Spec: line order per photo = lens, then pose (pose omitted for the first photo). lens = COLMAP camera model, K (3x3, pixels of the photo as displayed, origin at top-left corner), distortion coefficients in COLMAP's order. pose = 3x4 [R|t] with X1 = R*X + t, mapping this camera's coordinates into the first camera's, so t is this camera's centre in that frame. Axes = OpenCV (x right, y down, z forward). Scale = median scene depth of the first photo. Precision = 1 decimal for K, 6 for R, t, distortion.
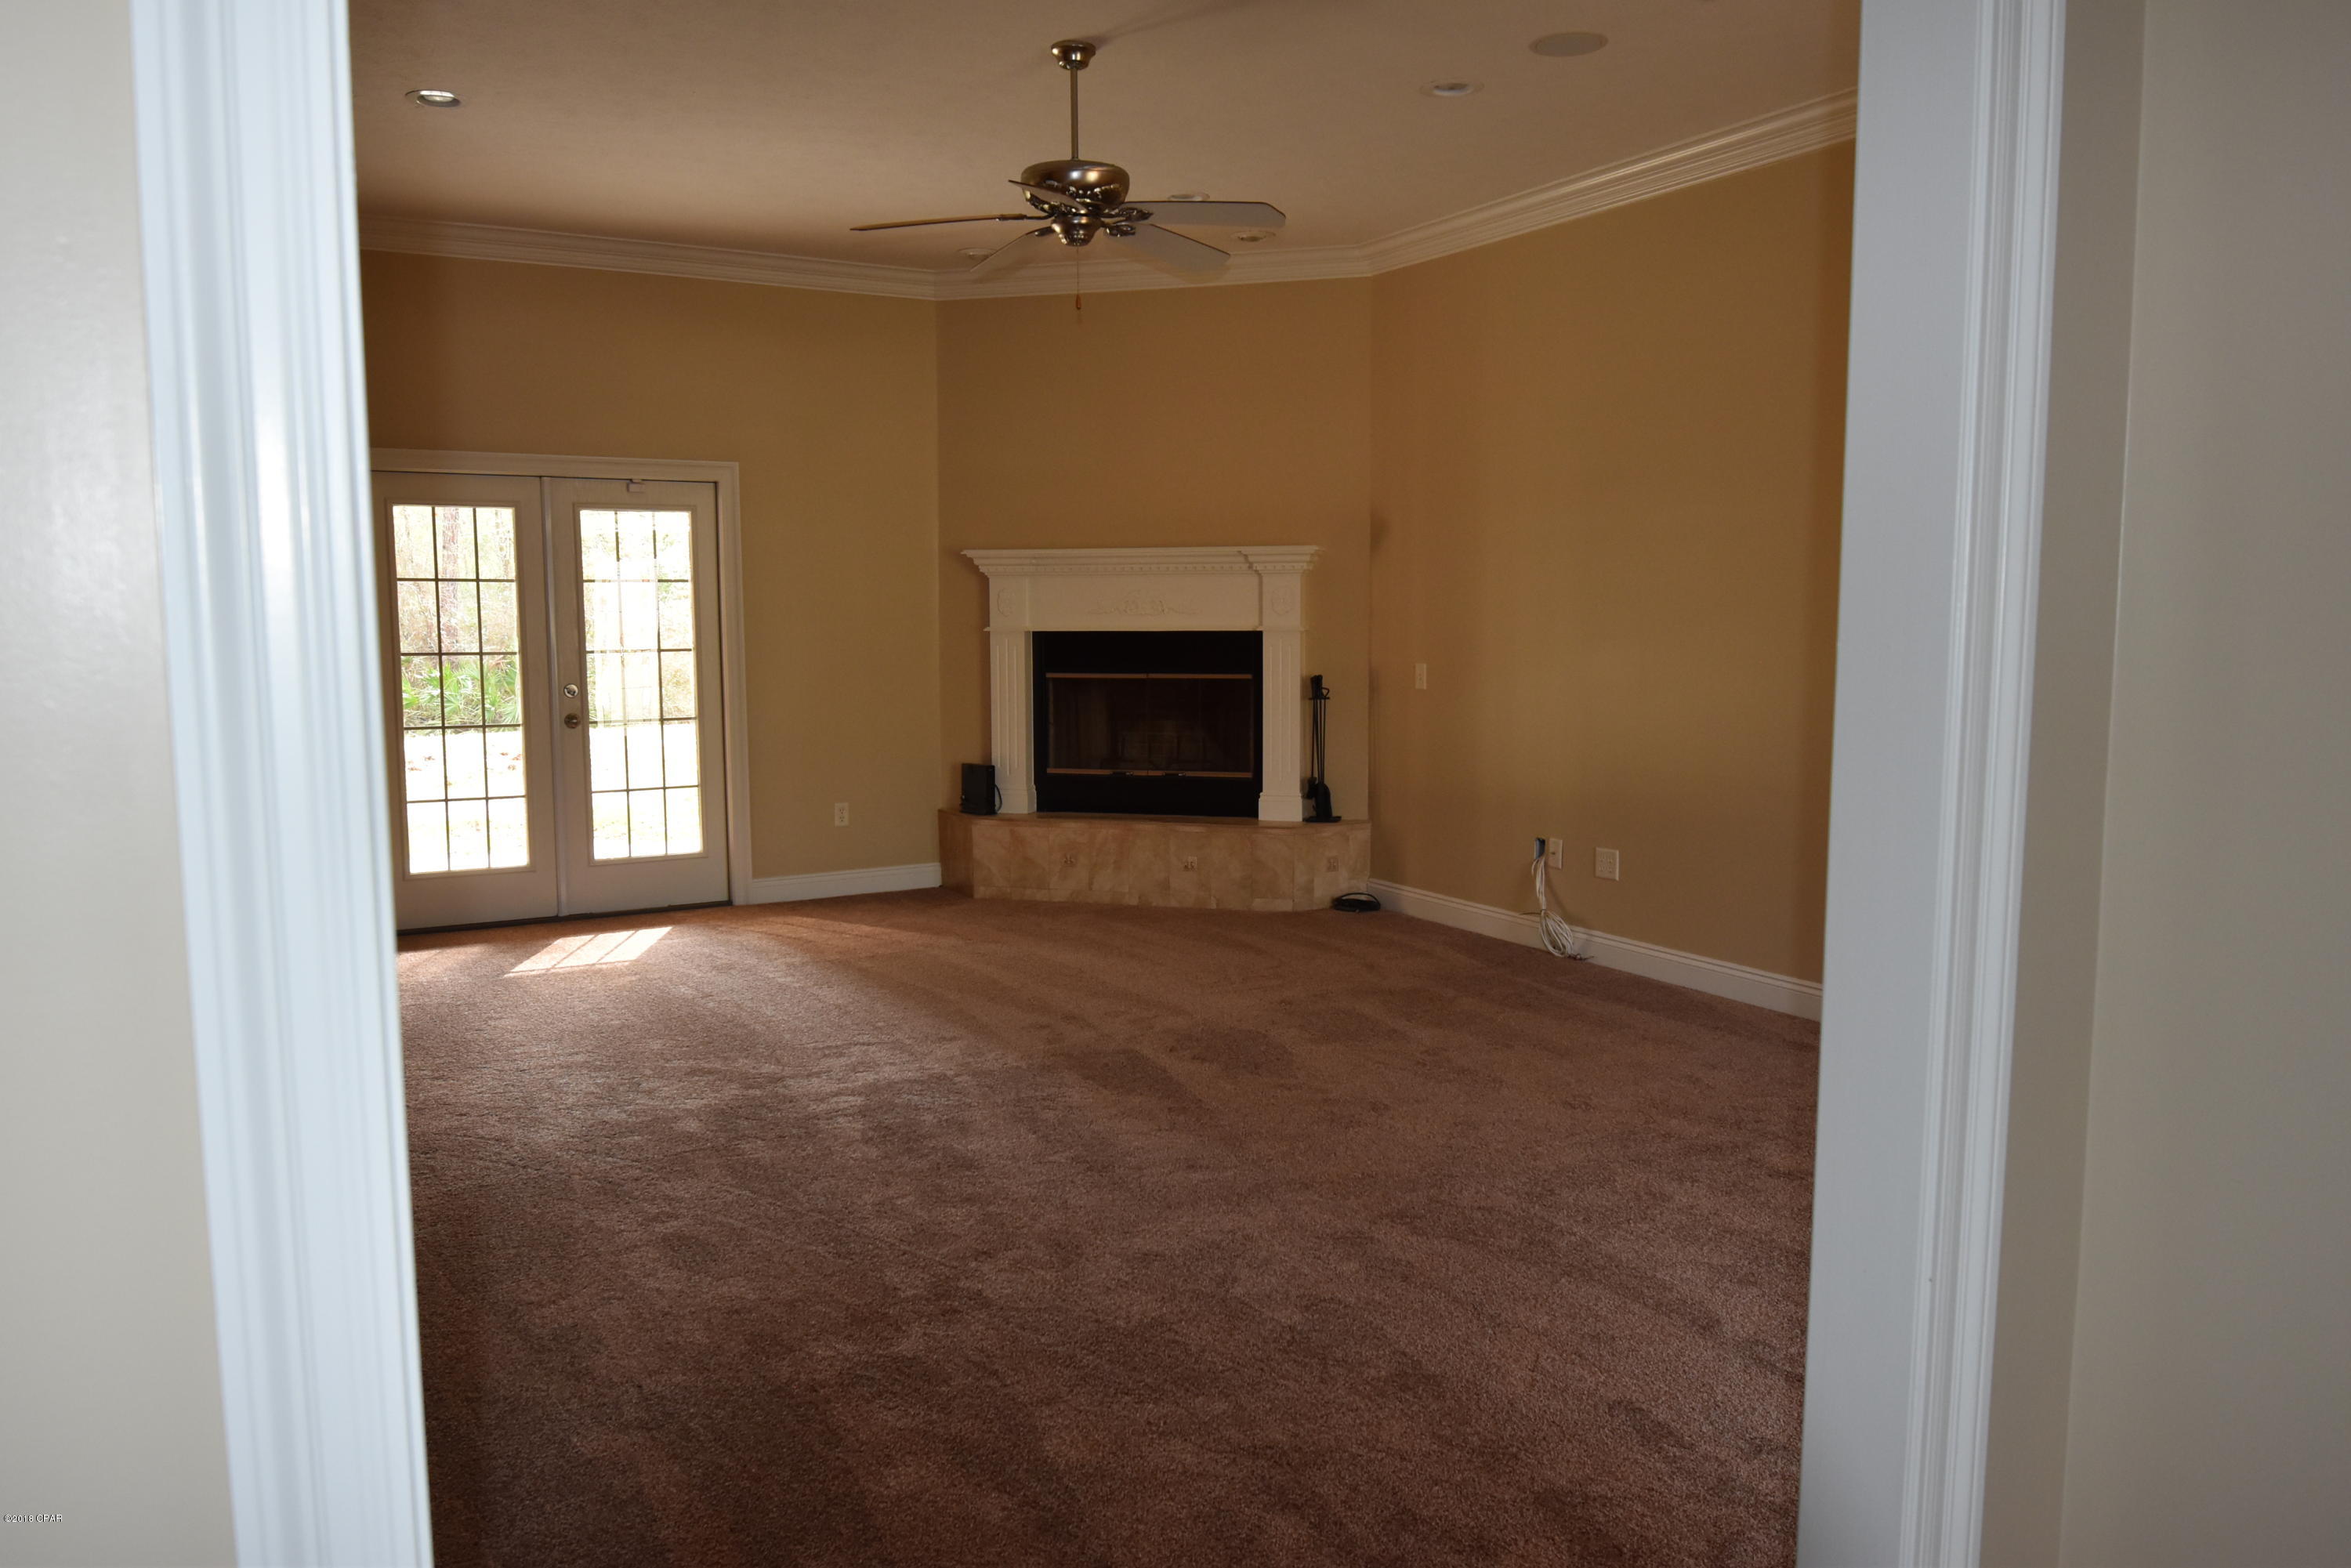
lens RADIAL K [[1657.9, 0, 1175.5], [0, 1657.9, 784.1], [0, 0, 1]] dist [0.006104, -0.040654]
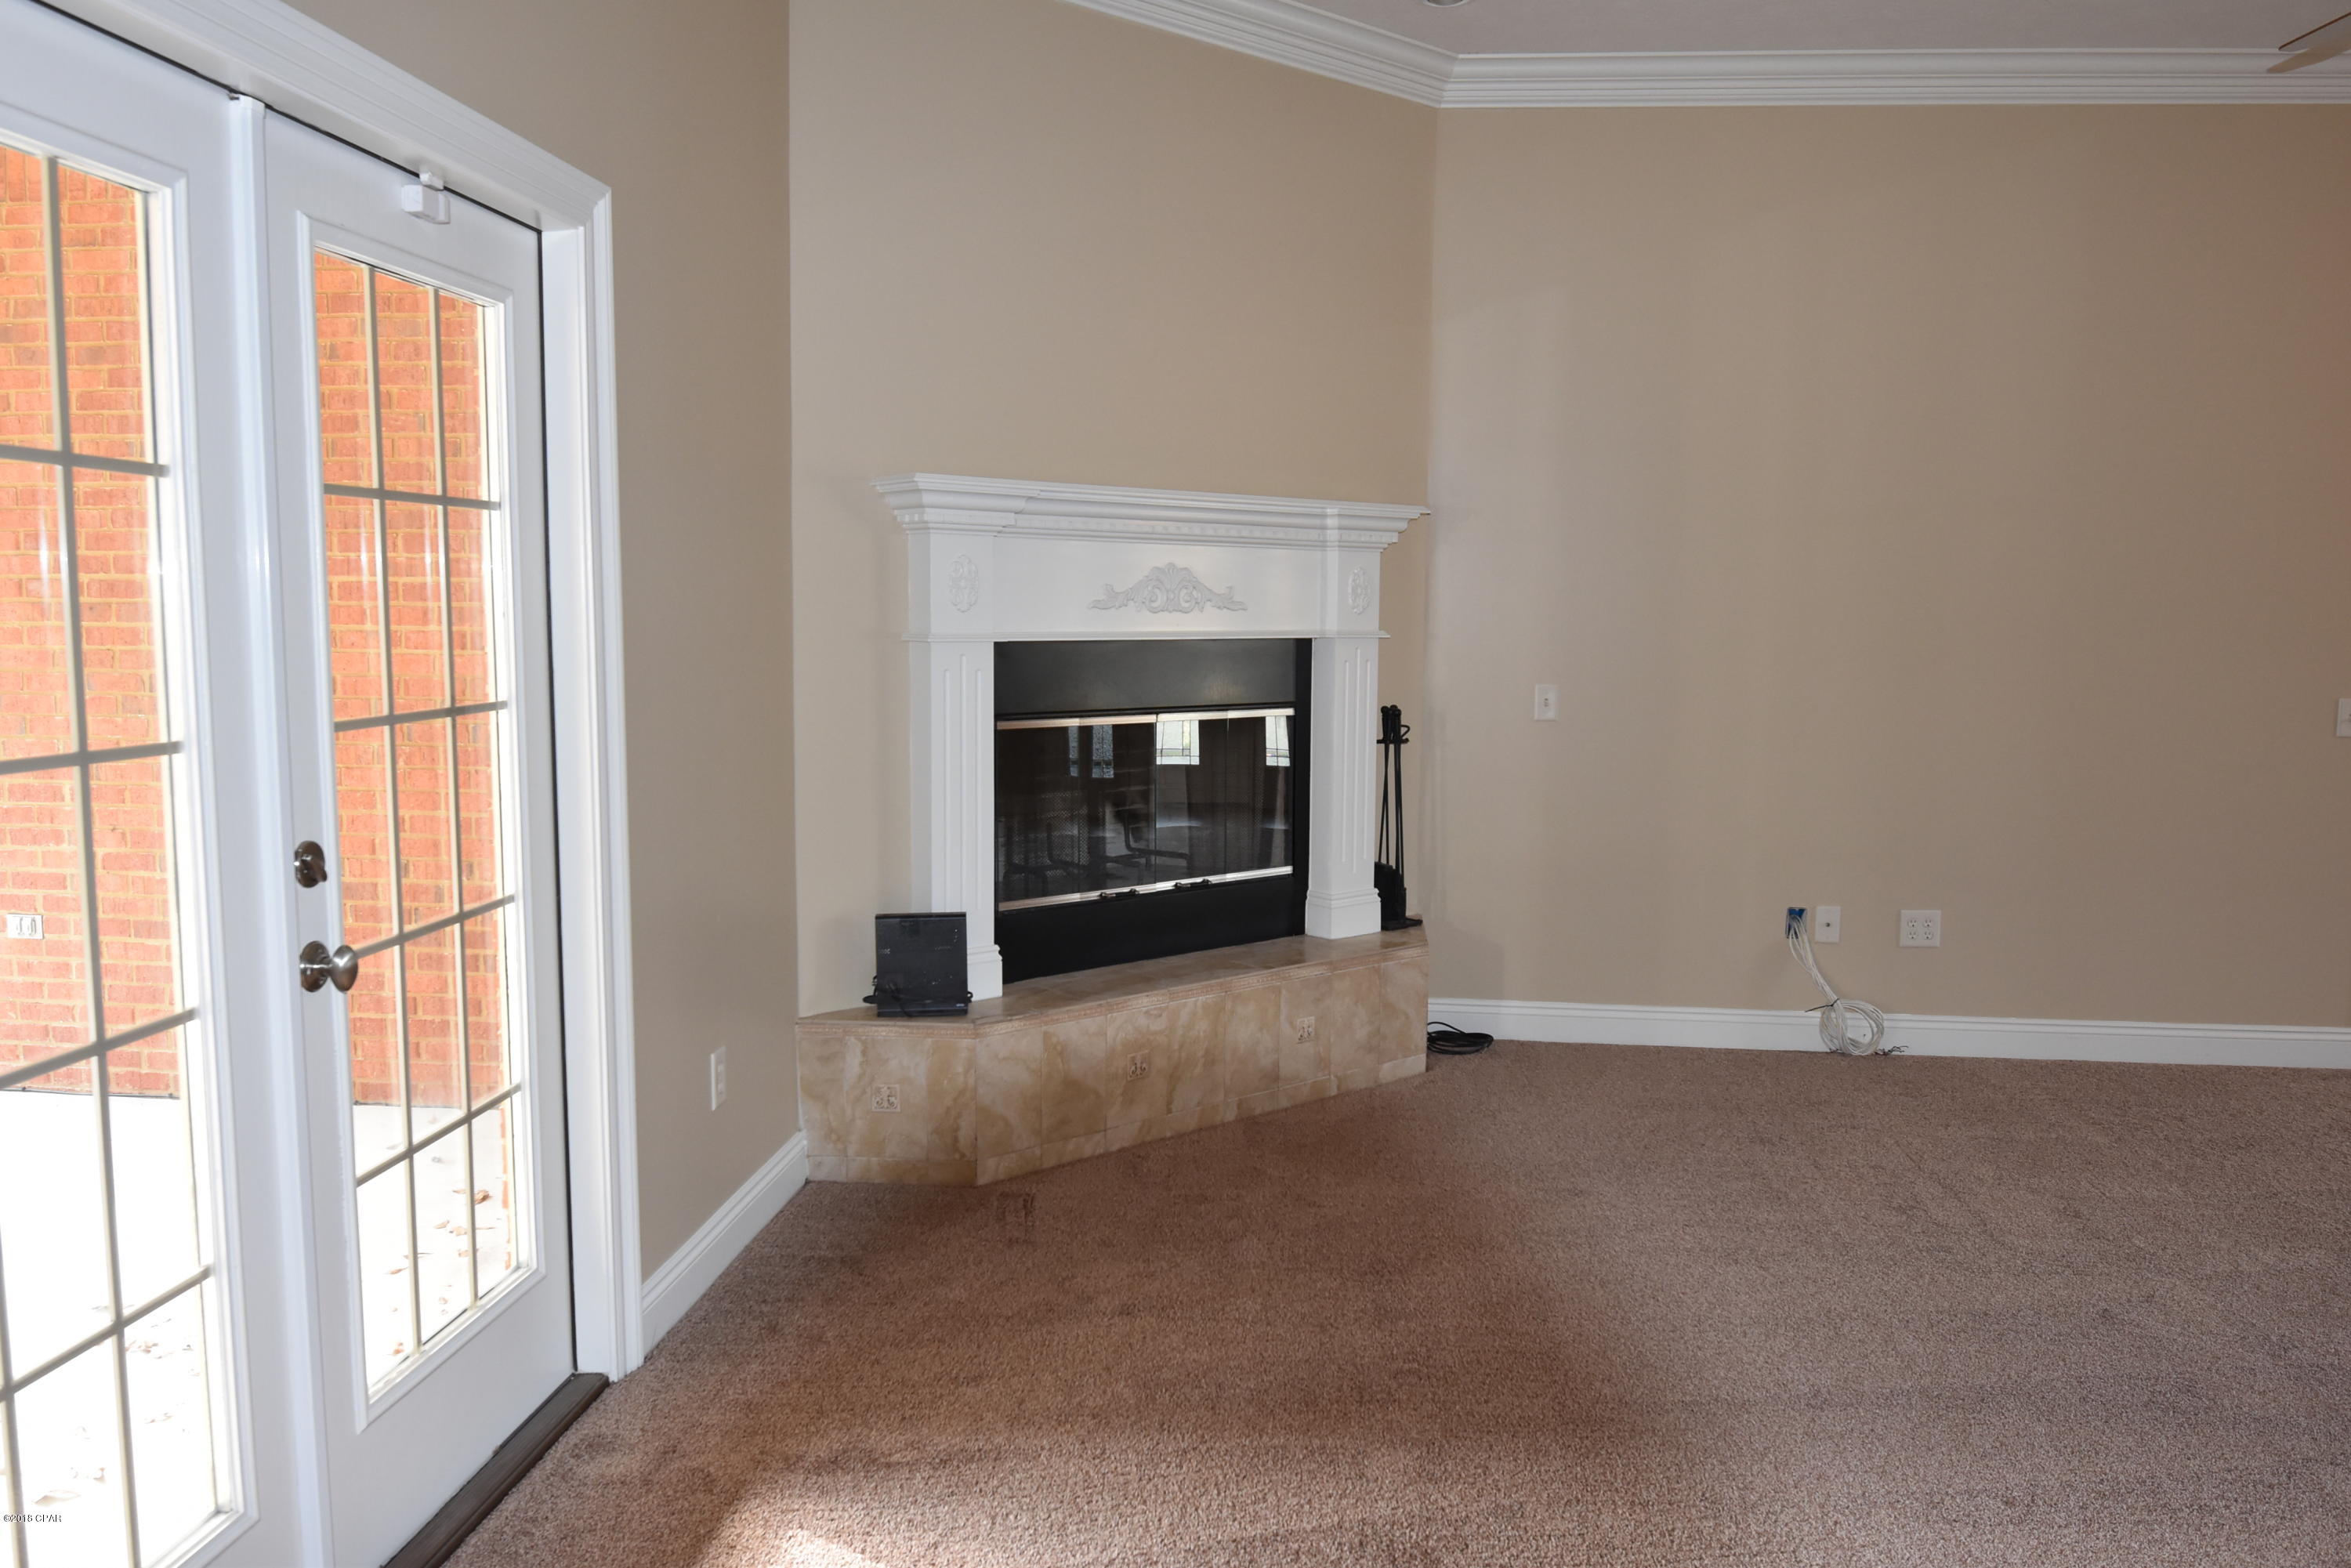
lens RADIAL K [[1657.9, 0, 1177.0], [0, 1657.9, 785.2], [0, 0, 1]] dist [0.006104, -0.040654]
pose [[0.567854, -0.071926, 0.819981, -0.491929], [0.074596, 0.996573, 0.035757, -0.063253], [-0.819742, 0.040862, 0.571273, 0.686160]]
